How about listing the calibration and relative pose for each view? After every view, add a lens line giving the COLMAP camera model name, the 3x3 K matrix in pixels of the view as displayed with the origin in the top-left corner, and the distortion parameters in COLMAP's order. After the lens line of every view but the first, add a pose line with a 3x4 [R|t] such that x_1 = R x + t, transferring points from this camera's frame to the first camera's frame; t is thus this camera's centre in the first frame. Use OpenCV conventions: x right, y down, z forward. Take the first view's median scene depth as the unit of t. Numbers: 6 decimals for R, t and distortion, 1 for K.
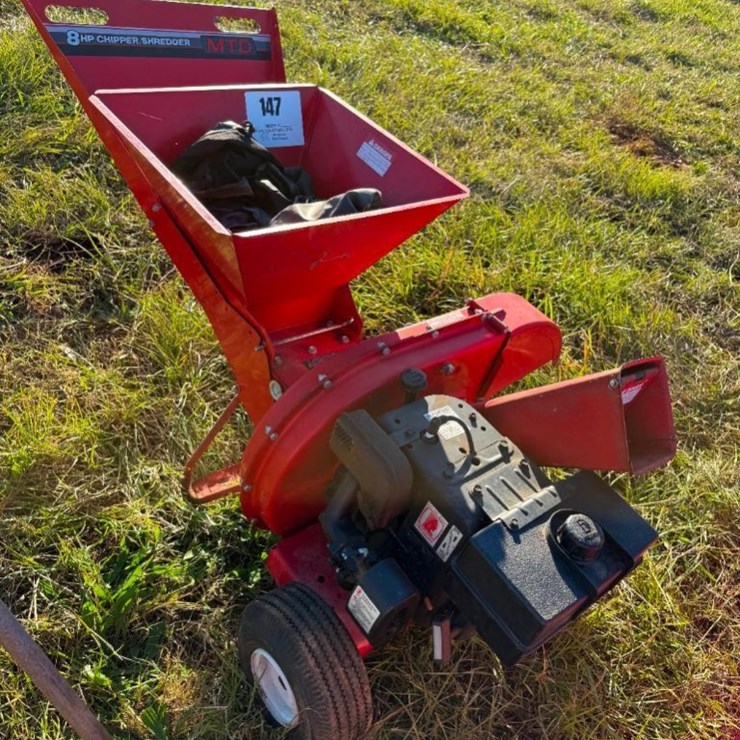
lens RADIAL K [[708.7, 0, 396.9], [0, 708.7, 370.3], [0, 0, 1]] dist [0.002120, -0.010904]
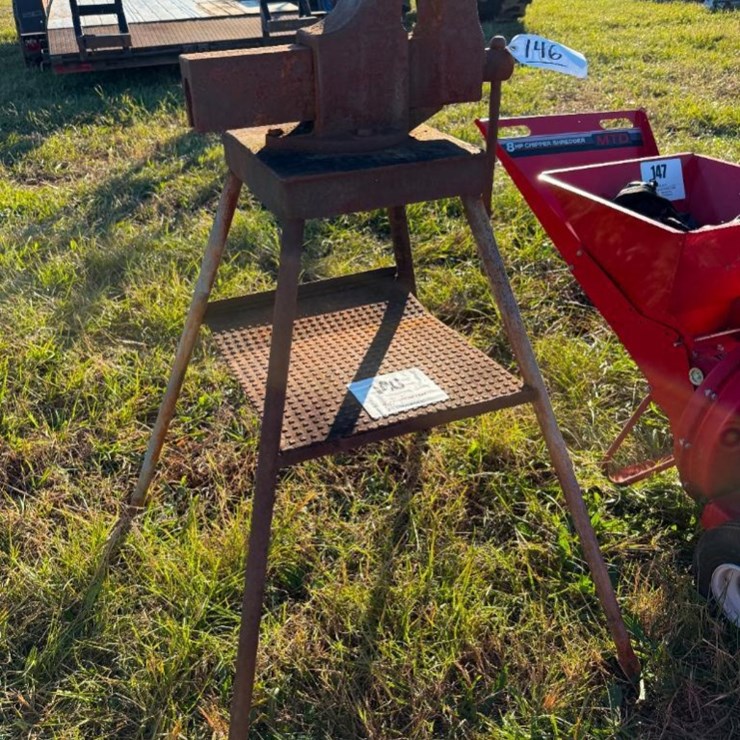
lens RADIAL K [[708.7, 0, 396.9], [0, 708.7, 370.3], [0, 0, 1]] dist [0.002120, -0.010904]
pose [[0.934047, -0.070792, -0.350063, -0.195950], [0.002700, 0.981530, -0.191289, 0.218732], [0.357139, 0.177728, 0.916987, -0.270627]]
